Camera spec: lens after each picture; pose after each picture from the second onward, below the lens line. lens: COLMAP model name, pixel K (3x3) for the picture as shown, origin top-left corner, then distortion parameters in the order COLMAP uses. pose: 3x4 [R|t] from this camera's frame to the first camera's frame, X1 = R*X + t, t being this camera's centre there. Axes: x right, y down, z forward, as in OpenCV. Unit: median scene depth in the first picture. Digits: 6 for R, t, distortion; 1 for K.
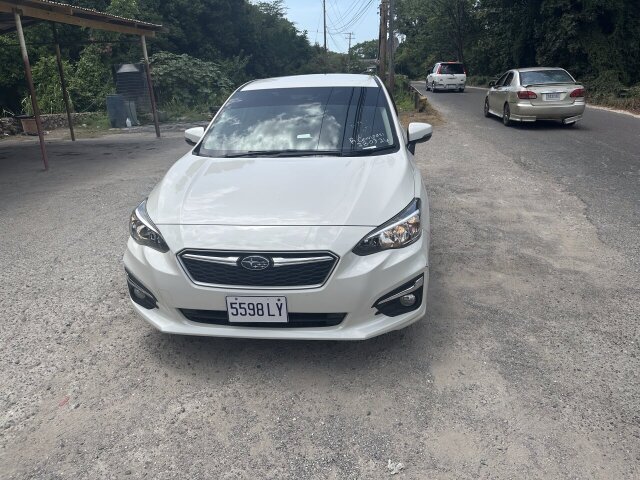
lens RADIAL K [[444.8, 0, 318.8], [0, 444.8, 237.8], [0, 0, 1]] dist [0.021864, -0.029785]
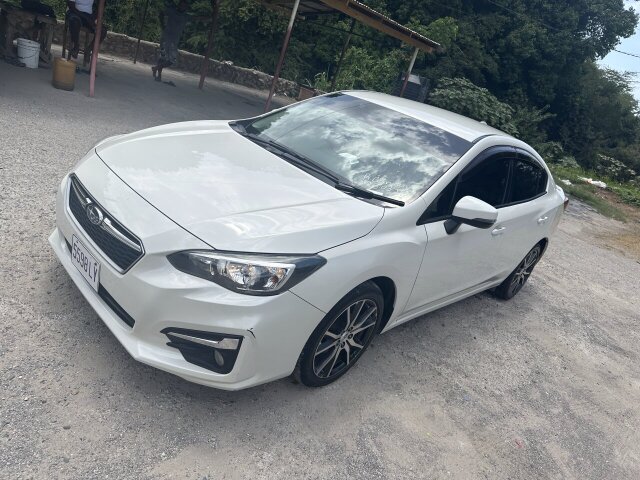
lens RADIAL K [[444.8, 0, 321.1], [0, 444.8, 243.7], [0, 0, 1]] dist [0.021864, -0.029785]
pose [[0.745606, 0.477691, -0.464632, 0.429273], [-0.500683, 0.861695, 0.082455, -0.131543], [0.439759, 0.171154, 0.881657, 0.254954]]
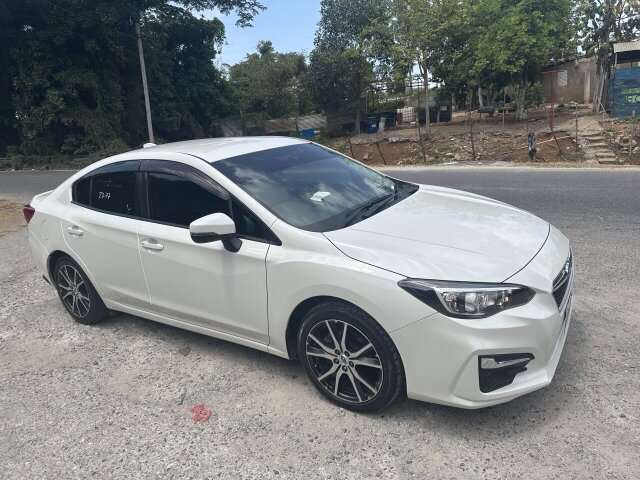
lens RADIAL K [[444.8, 0, 318.4], [0, 444.8, 237.0], [0, 0, 1]] dist [0.021864, -0.029785]
pose [[0.459001, -0.250456, 0.852402, -0.904891], [0.377770, 0.923407, 0.067897, -0.223614], [-0.804119, 0.290847, 0.518460, 0.572266]]
